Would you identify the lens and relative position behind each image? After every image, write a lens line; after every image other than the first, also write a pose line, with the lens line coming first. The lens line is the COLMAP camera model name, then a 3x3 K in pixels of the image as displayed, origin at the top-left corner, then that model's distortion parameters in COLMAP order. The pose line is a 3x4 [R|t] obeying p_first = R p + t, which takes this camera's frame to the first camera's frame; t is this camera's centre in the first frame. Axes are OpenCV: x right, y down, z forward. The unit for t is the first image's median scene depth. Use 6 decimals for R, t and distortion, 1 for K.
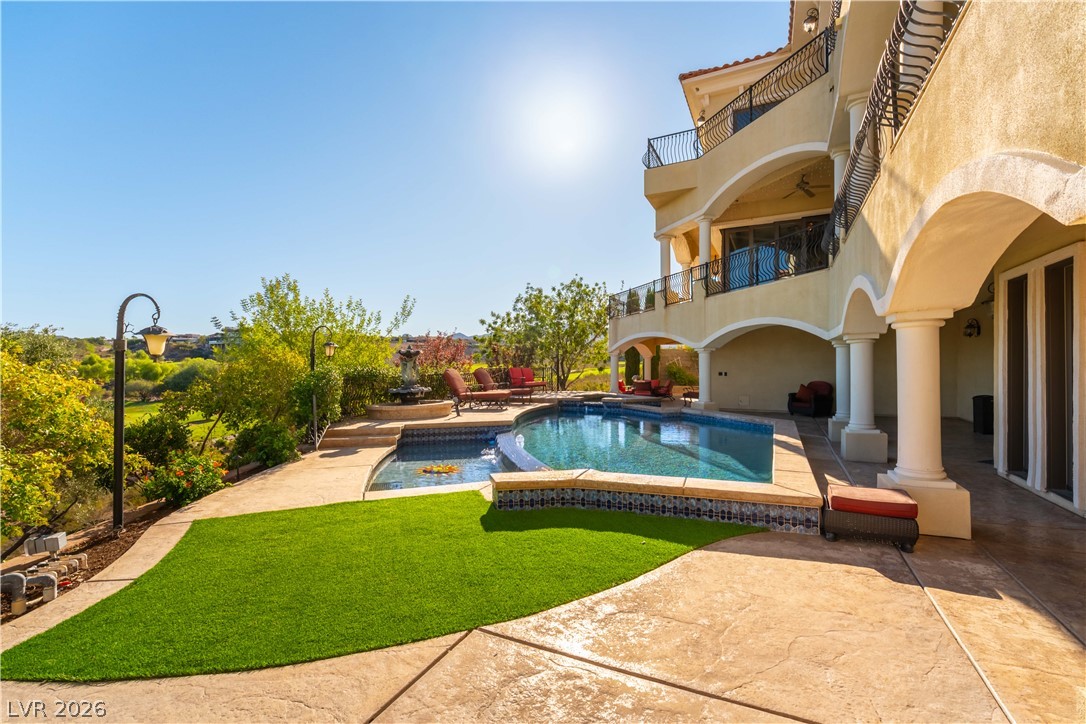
lens RADIAL K [[491.4, 0, 547.5], [0, 491.4, 356.2], [0, 0, 1]] dist [0.025362, 0.000420]
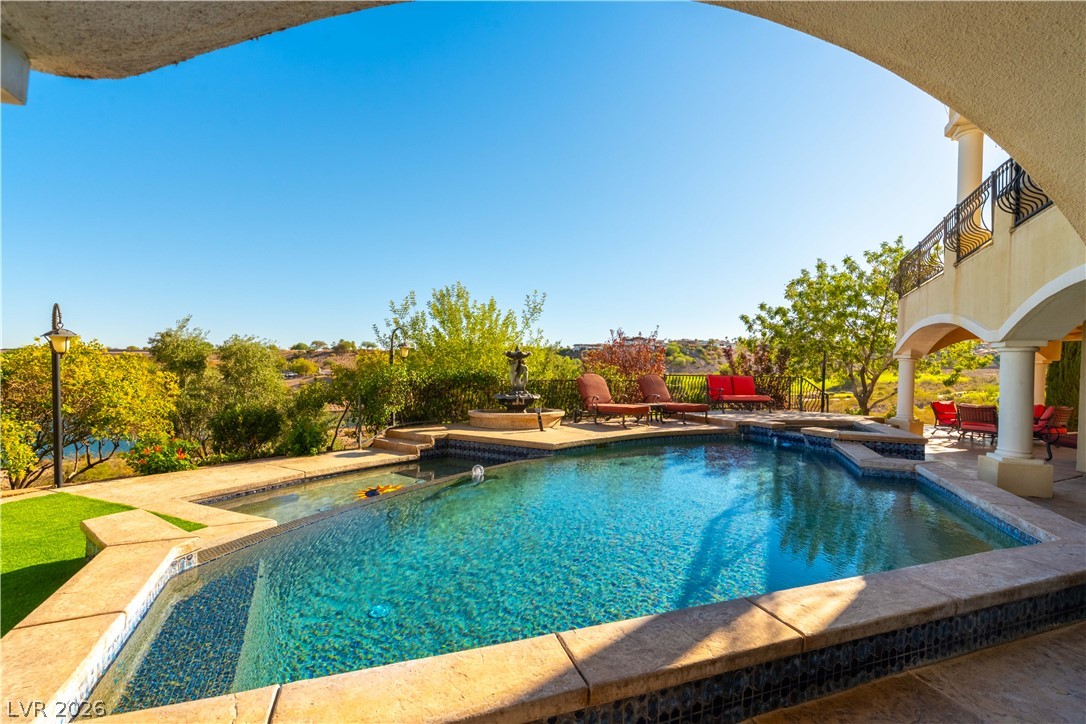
lens RADIAL K [[491.4, 0, 542.8], [0, 491.4, 371.6], [0, 0, 1]] dist [0.025362, 0.000420]
pose [[0.706813, 0.018870, -0.707149, 0.340139], [-0.004733, 0.999748, 0.021947, 0.003356], [0.707385, -0.012166, 0.706724, 0.353154]]
